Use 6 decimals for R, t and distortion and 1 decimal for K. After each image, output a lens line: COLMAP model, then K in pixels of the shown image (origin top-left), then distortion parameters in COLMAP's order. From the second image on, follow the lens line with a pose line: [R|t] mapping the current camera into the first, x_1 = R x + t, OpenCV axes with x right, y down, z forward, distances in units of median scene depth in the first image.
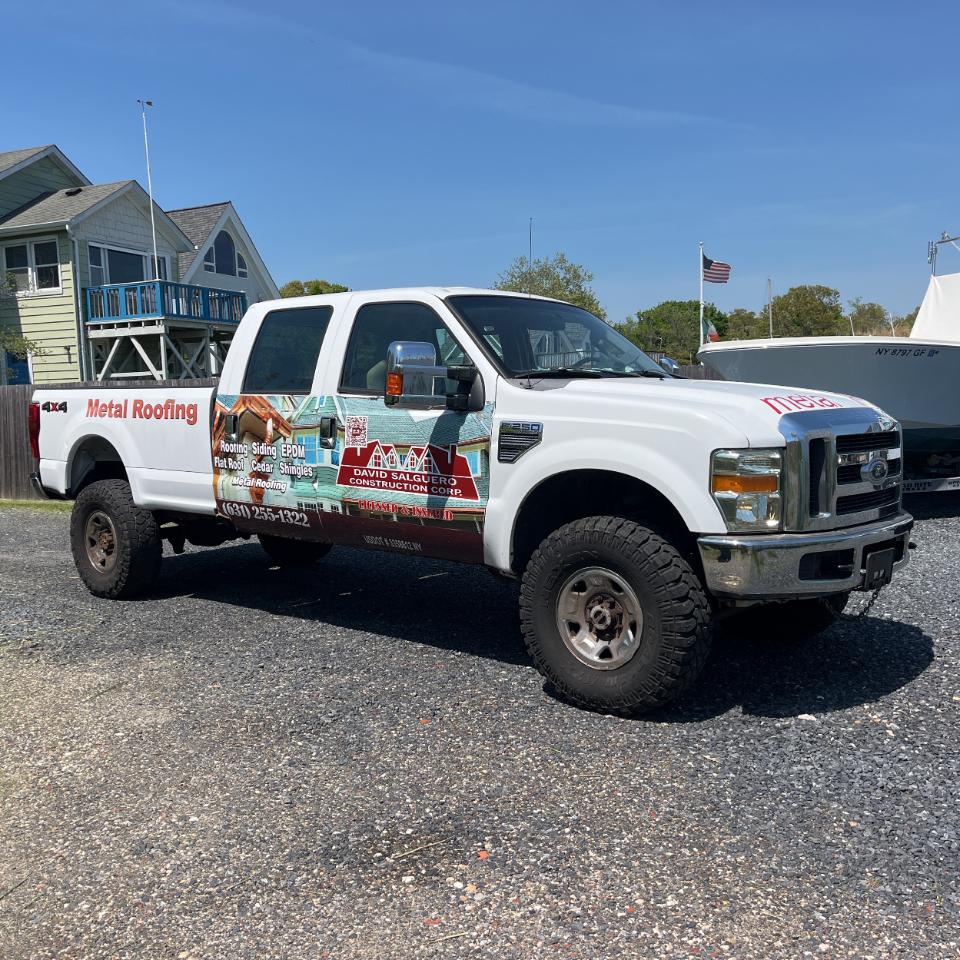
lens RADIAL K [[1032.5, 0, 478.1], [0, 1032.5, 521.2], [0, 0, 1]] dist [0.108642, -0.213889]
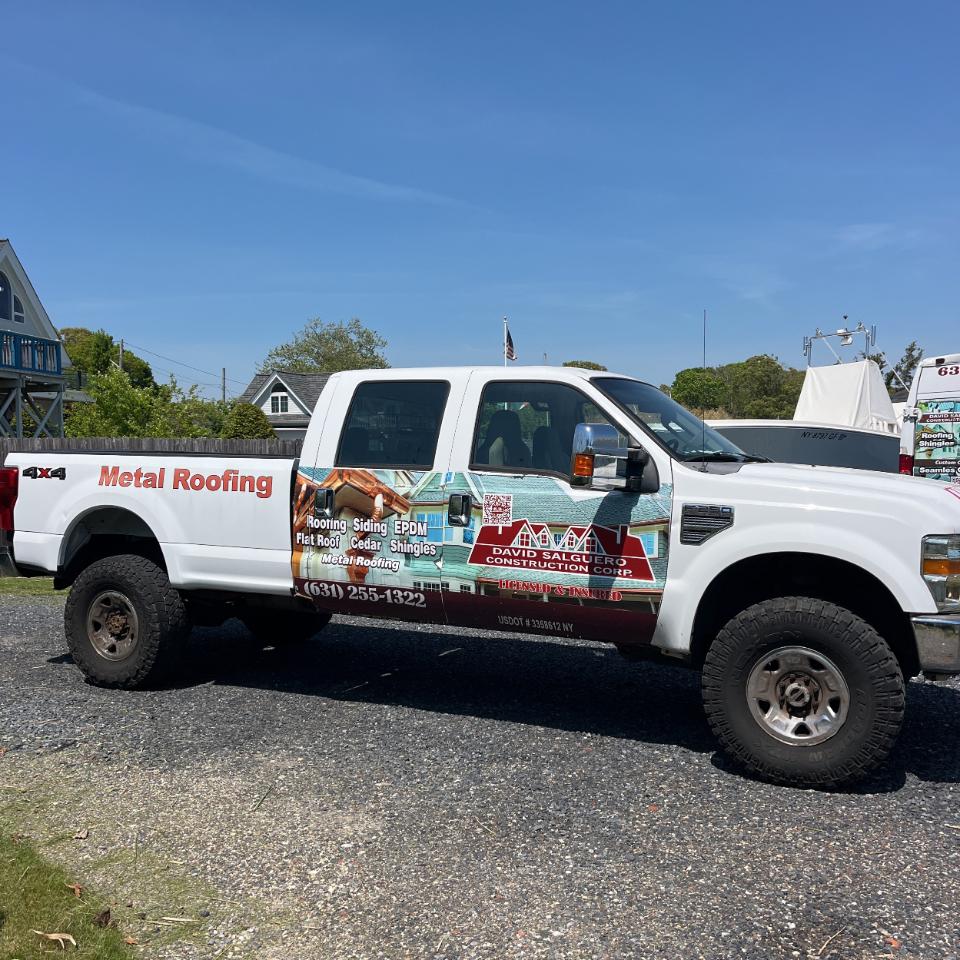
lens RADIAL K [[1032.5, 0, 478.1], [0, 1032.5, 521.2], [0, 0, 1]] dist [0.108642, -0.213889]
pose [[0.959264, 0.005958, 0.282448, -0.403823], [0.009989, 0.998437, -0.054984, -0.021905], [-0.282334, 0.055565, 0.957706, 0.068857]]
